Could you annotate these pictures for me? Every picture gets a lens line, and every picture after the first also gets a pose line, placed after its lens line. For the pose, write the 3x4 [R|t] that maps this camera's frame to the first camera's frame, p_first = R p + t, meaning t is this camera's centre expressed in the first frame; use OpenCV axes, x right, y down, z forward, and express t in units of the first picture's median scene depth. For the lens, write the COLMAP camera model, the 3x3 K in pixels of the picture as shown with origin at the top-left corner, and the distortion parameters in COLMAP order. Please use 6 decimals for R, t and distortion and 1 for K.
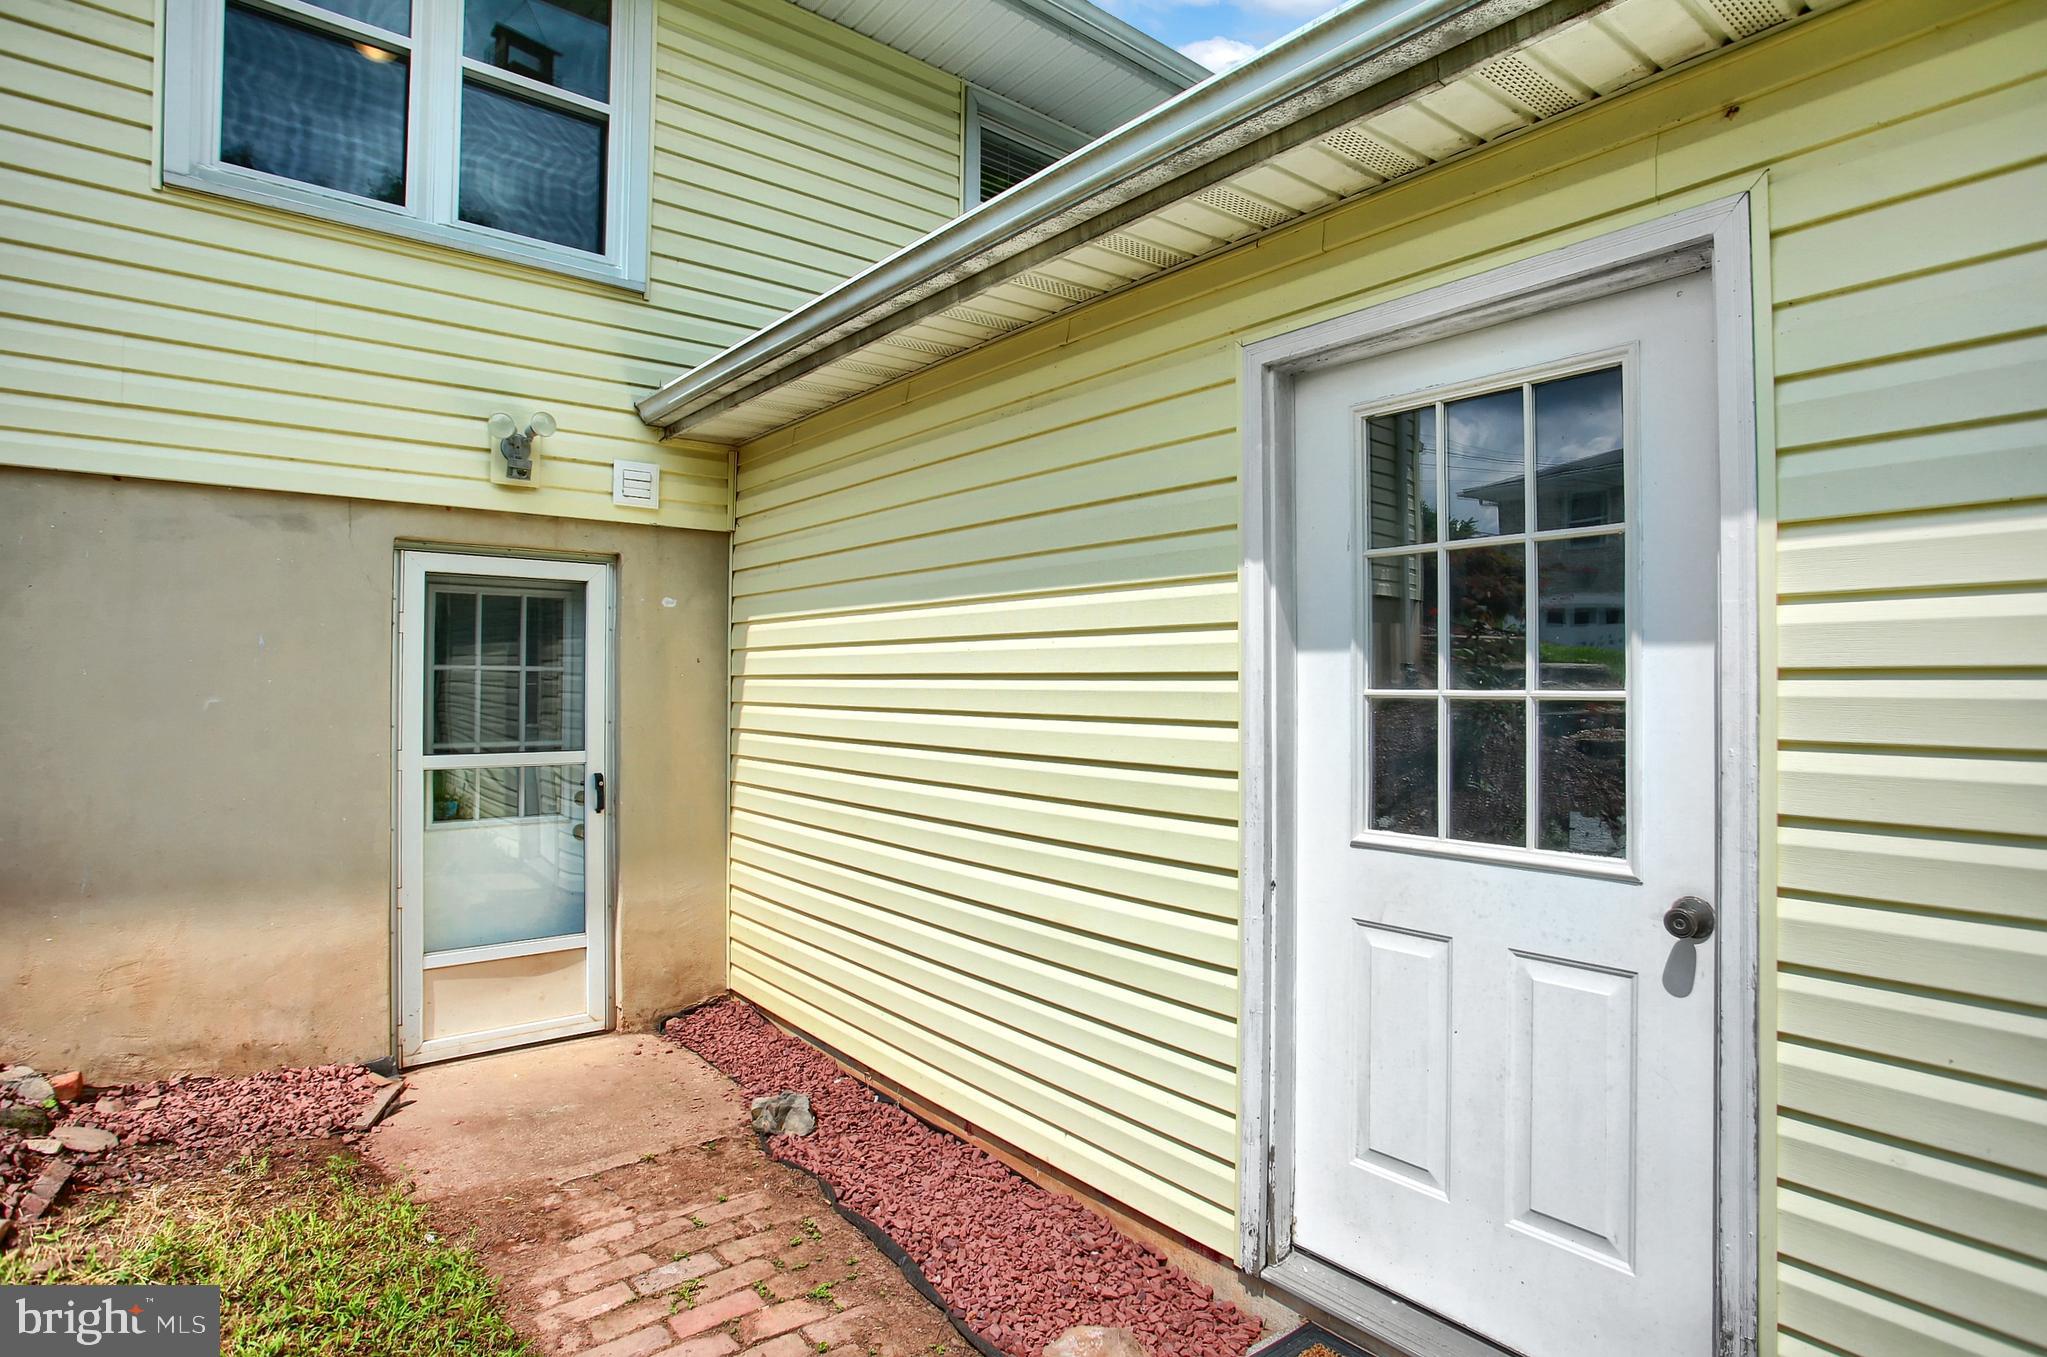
lens RADIAL K [[1096.2, 0, 1020.8], [0, 1096.2, 675.5], [0, 0, 1]] dist [-0.016685, -0.000151]
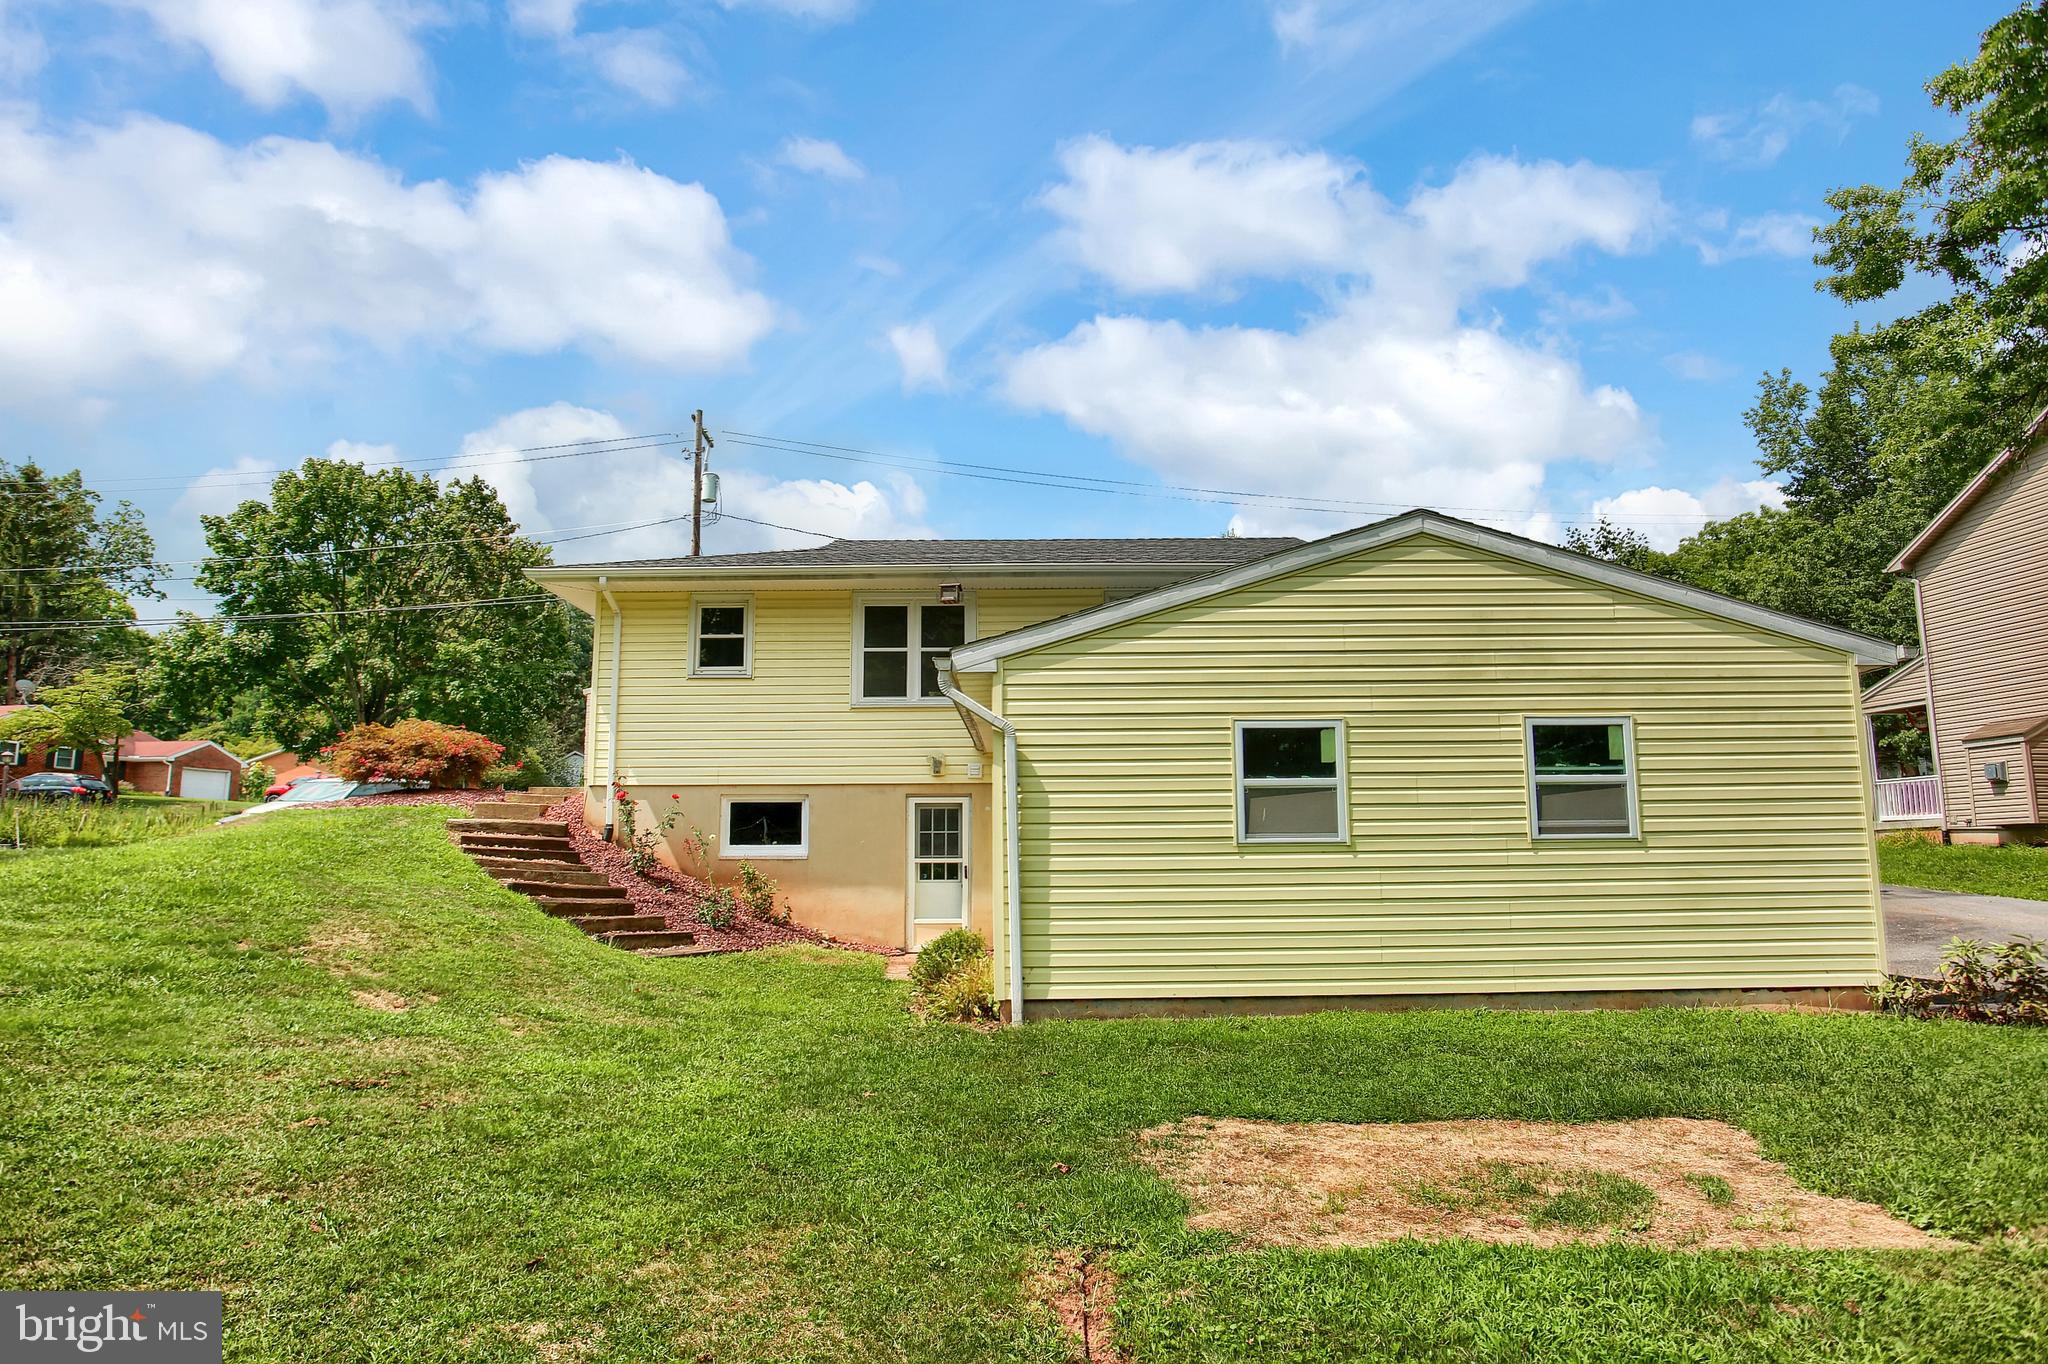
lens RADIAL K [[1250.0, 0, 1025.9], [0, 1250.0, 682.0], [0, 0, 1]] dist [-0.019563, 0.000423]
pose [[0.783244, -0.099251, -0.613741, 2.013407], [0.013726, 0.989695, -0.142532, 0.084109], [0.621563, 0.103213, 0.776535, -1.723110]]
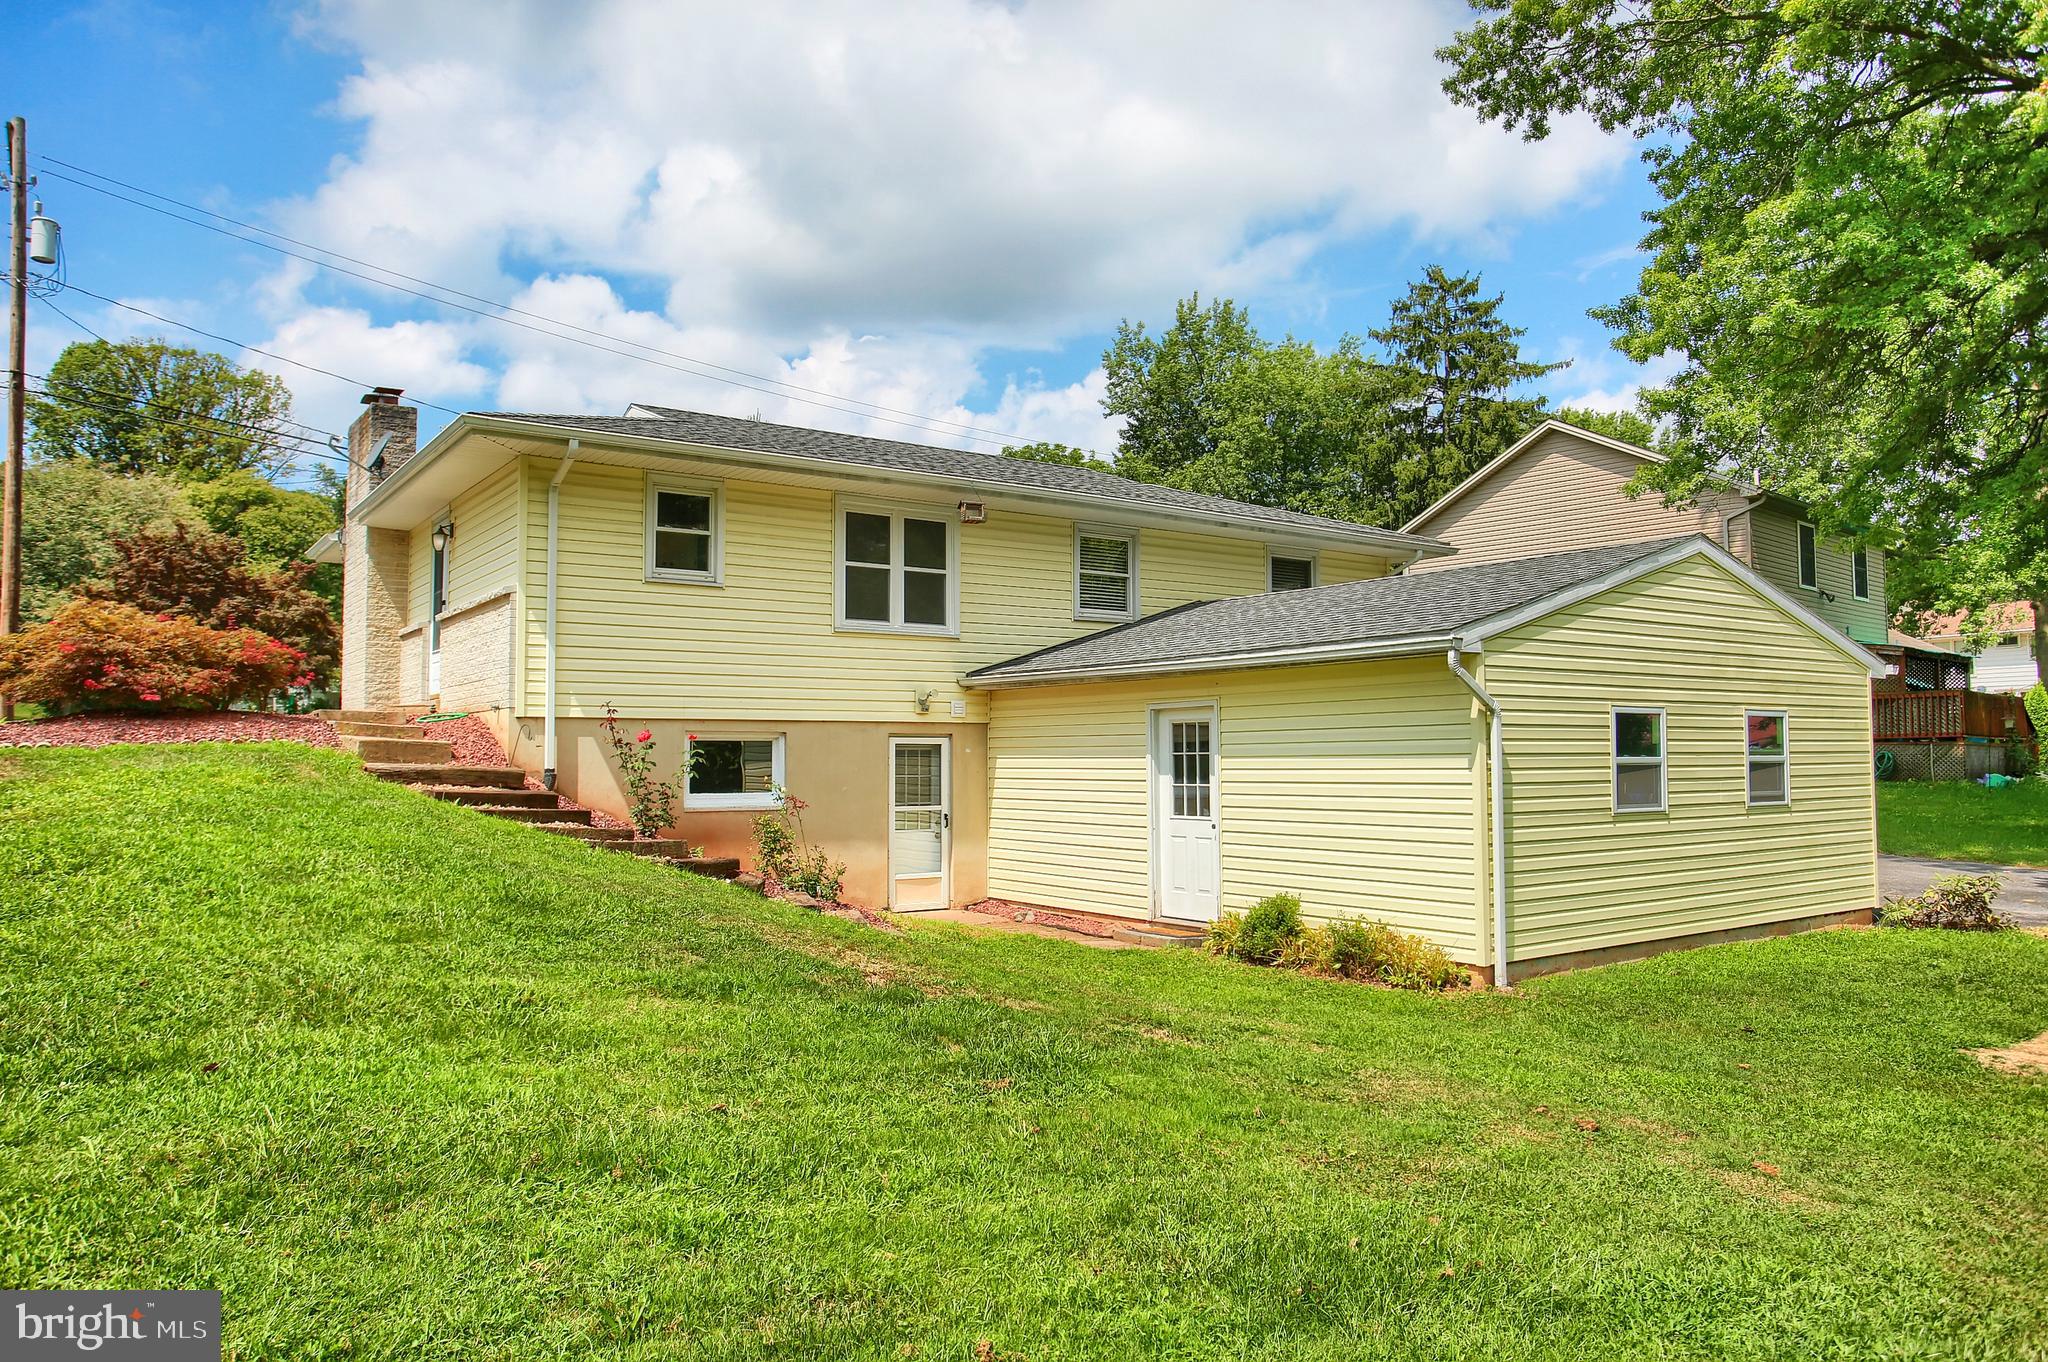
lens RADIAL K [[1371.6, 0, 1022.3], [0, 1371.6, 685.8], [0, 0, 1]] dist [-0.012529, -0.002482]
pose [[0.997506, -0.011523, -0.069640, 0.053777], [0.008236, 0.998846, -0.047314, -0.070332], [0.070105, 0.046623, 0.996450, -2.545715]]
